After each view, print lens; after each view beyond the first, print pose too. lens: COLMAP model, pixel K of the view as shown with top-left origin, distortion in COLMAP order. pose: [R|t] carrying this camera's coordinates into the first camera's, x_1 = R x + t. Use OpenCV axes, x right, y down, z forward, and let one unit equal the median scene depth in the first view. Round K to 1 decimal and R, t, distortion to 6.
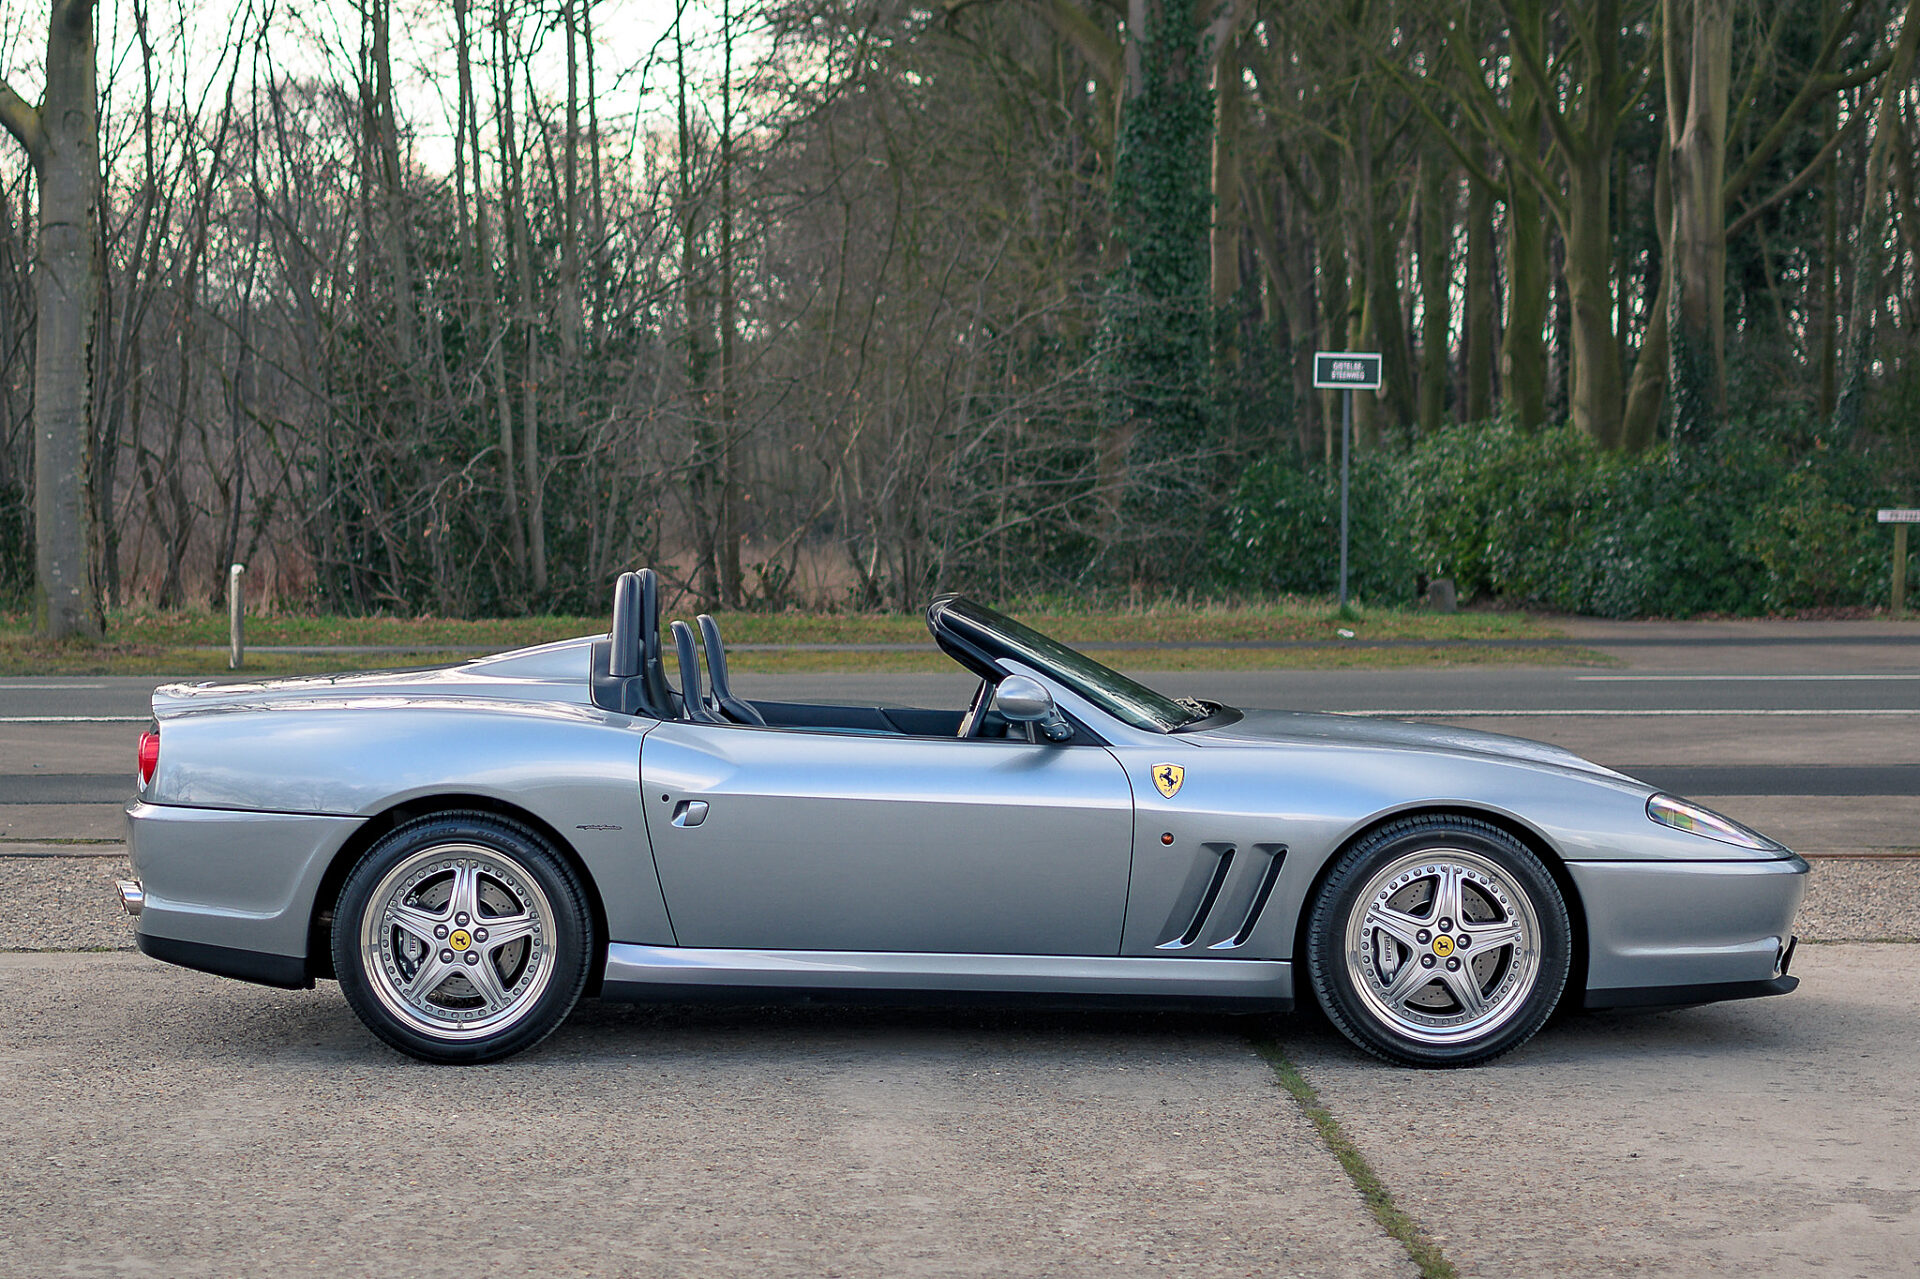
lens RADIAL K [[4162.6, 0, 1000.8], [0, 4162.6, 731.3], [0, 0, 1]] dist [0.004113, 0.081235]
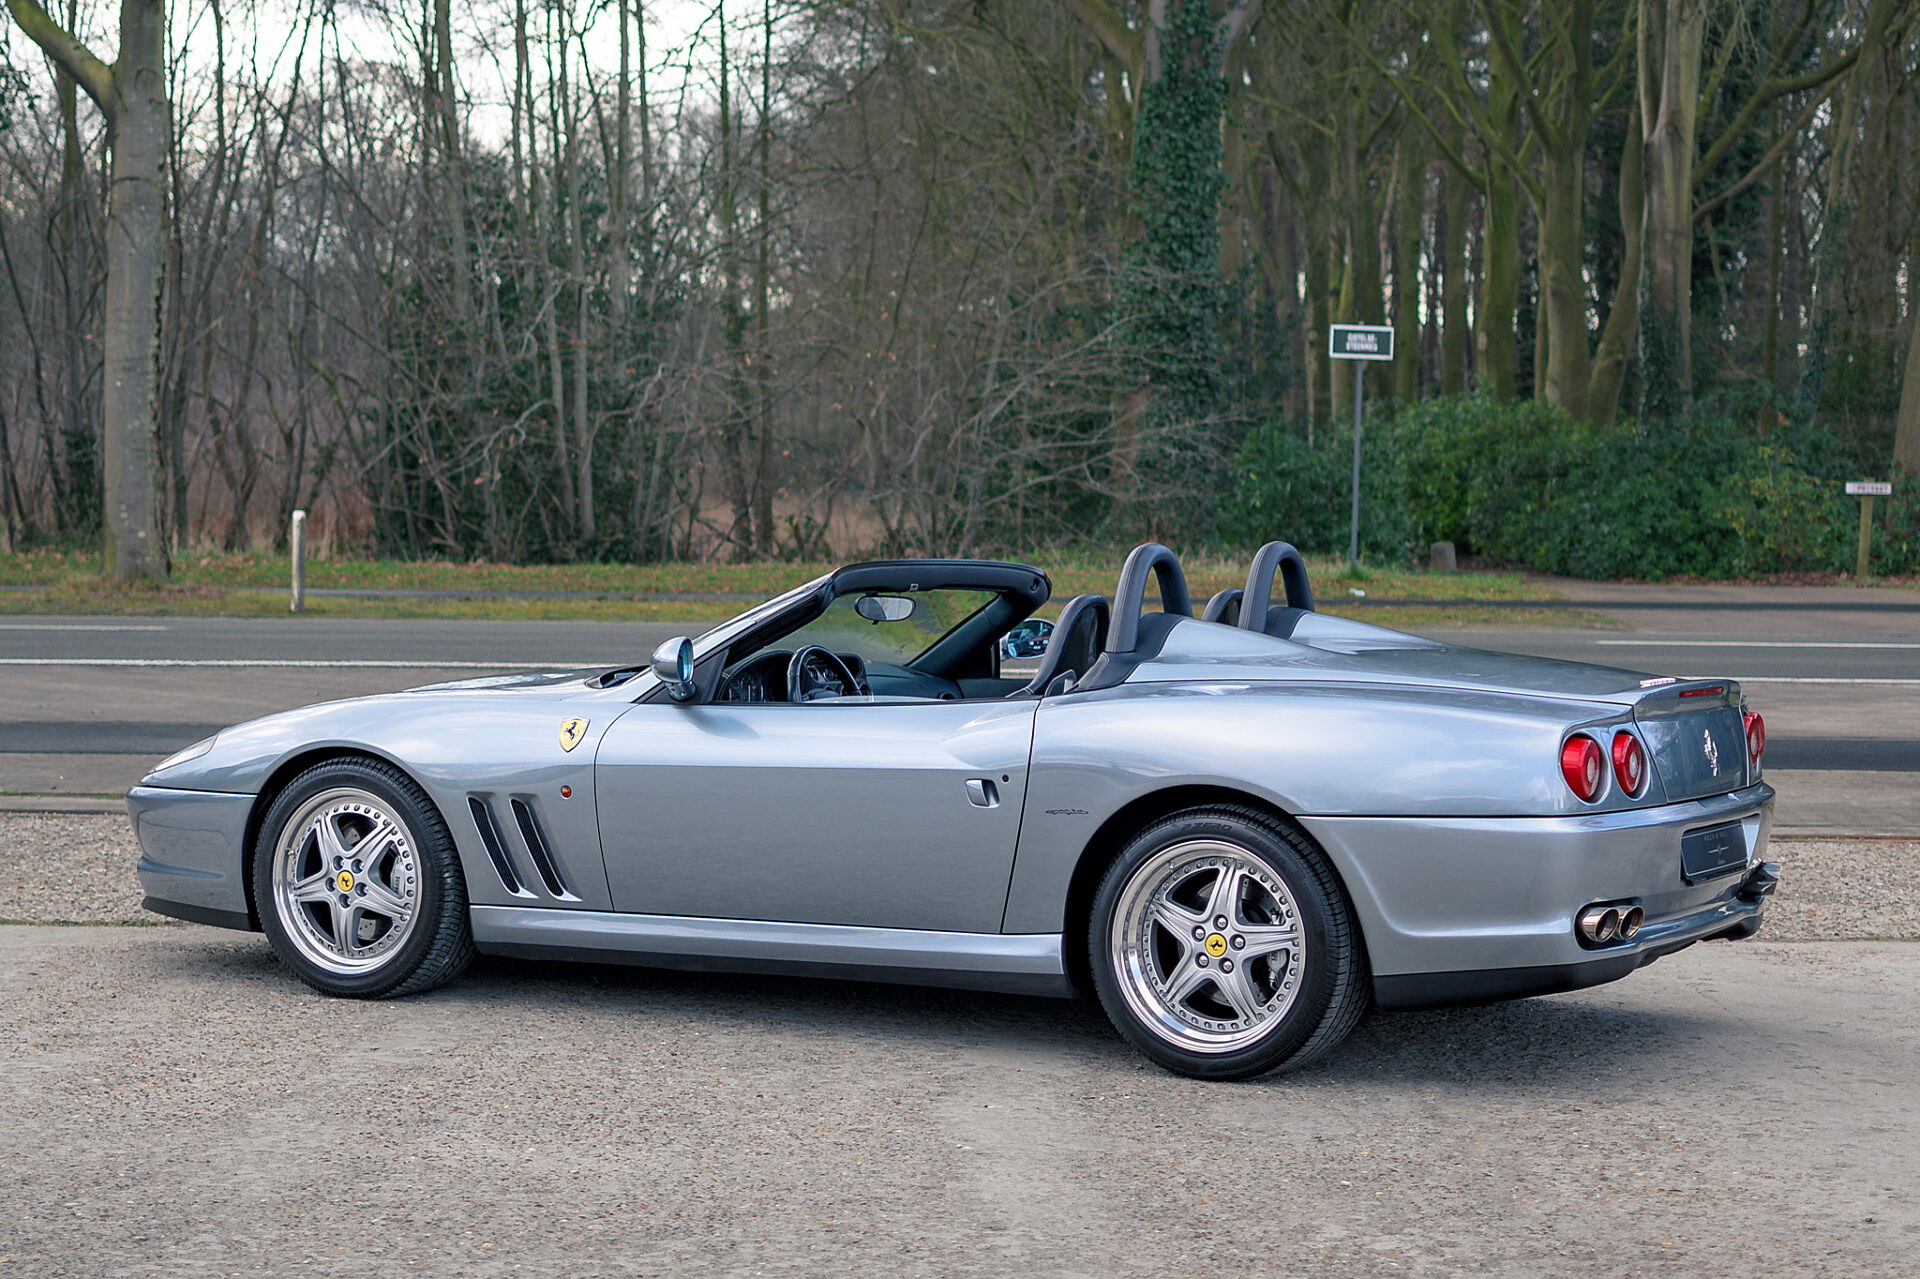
lens RADIAL K [[3402.2, 0, 1016.1], [0, 3402.2, 697.0], [0, 0, 1]] dist [0.006562, -0.006418]
pose [[0.999574, 0.014407, 0.025387, -0.023210], [-0.014799, 0.999773, 0.015319, -0.008376], [-0.025161, -0.015688, 0.999560, 0.133143]]
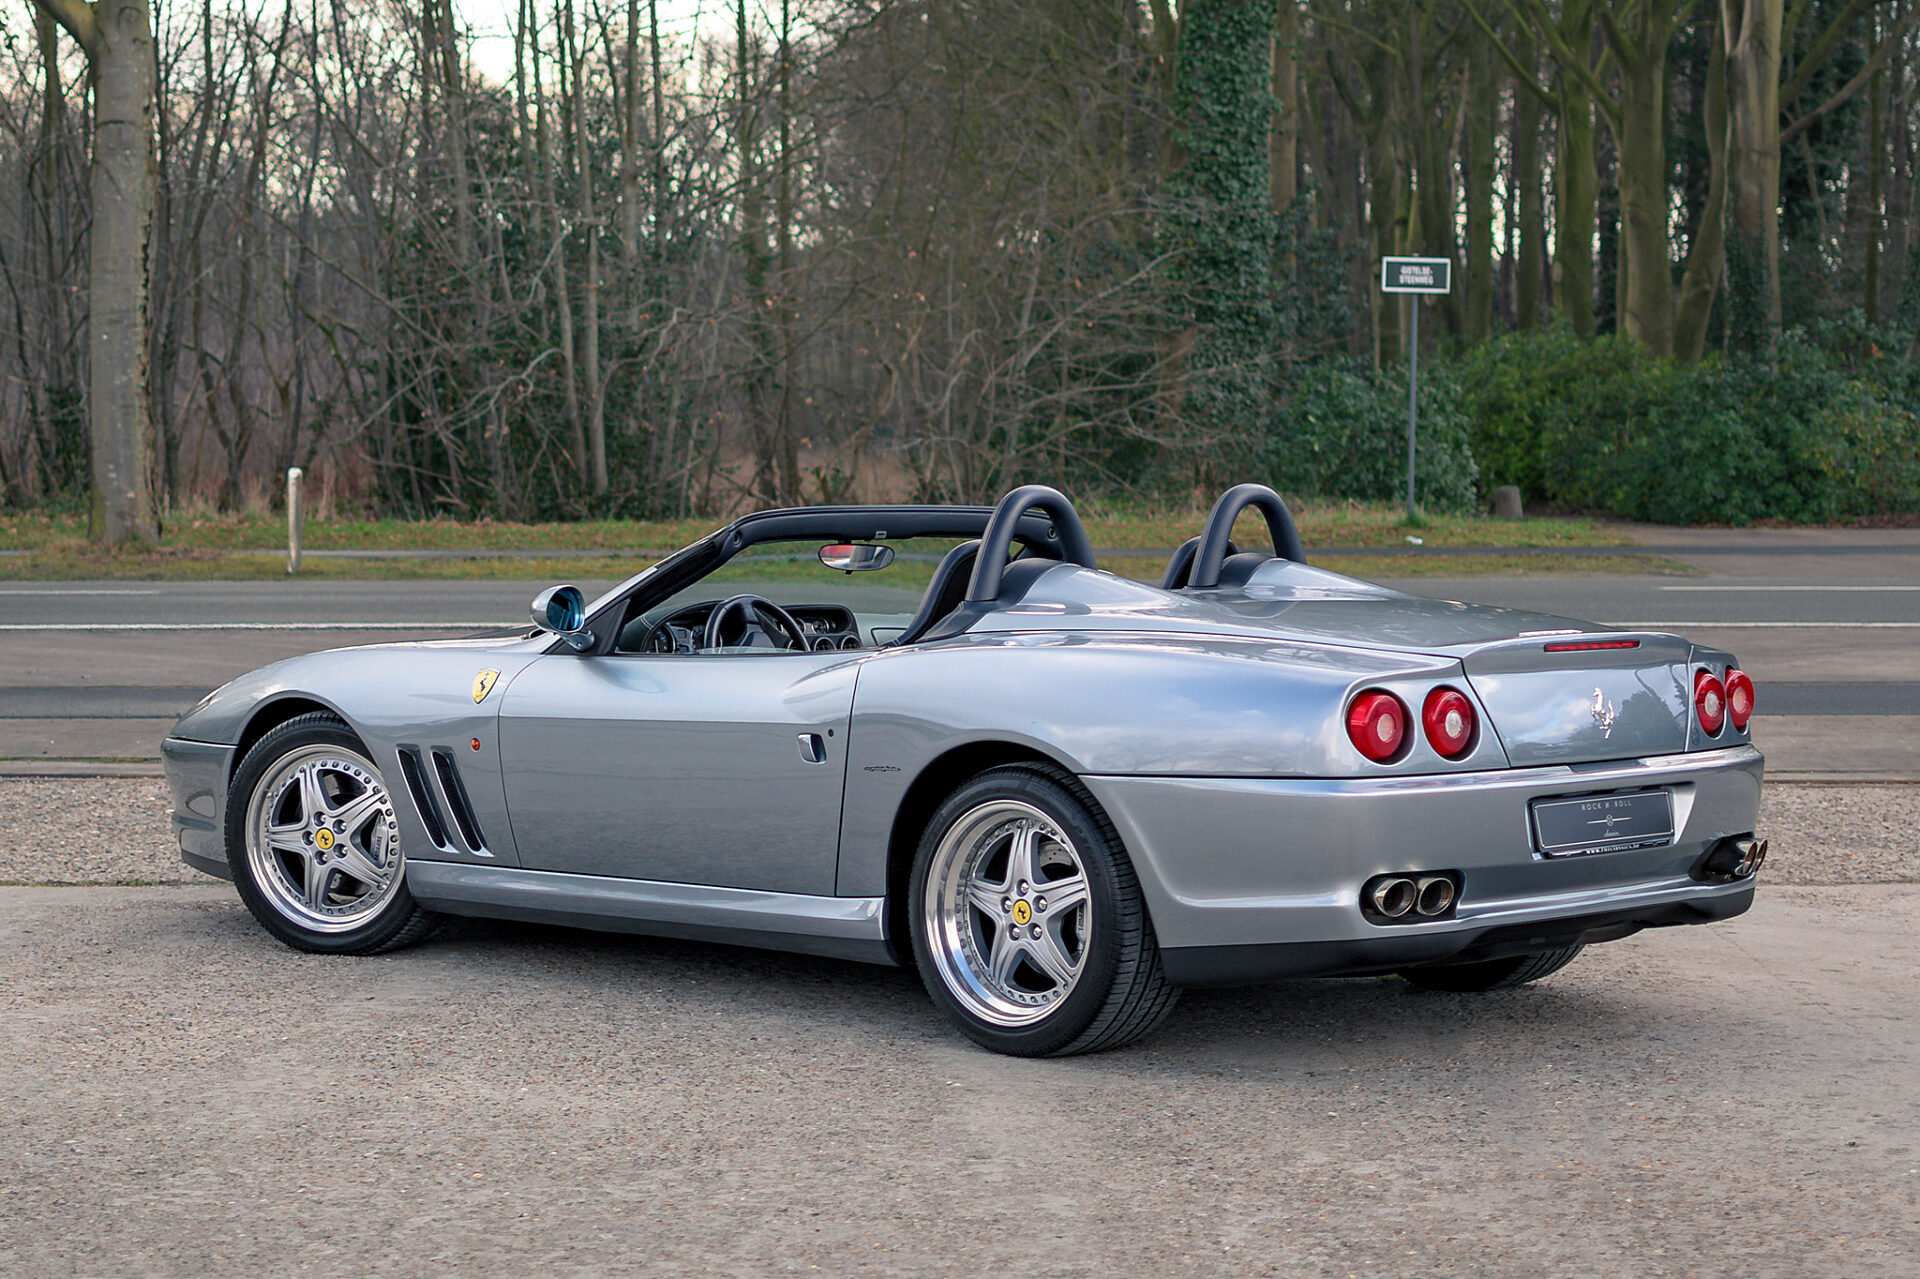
lens RADIAL K [[3788.5, 0, 1004.0], [0, 3788.5, 681.5], [0, 0, 1]] dist [0.000181, 0.091657]
pose [[0.999996, 0.002876, -0.000116, -0.013652], [-0.002874, 0.999852, 0.016986, -0.004674], [0.000165, -0.016985, 0.999856, 0.091342]]
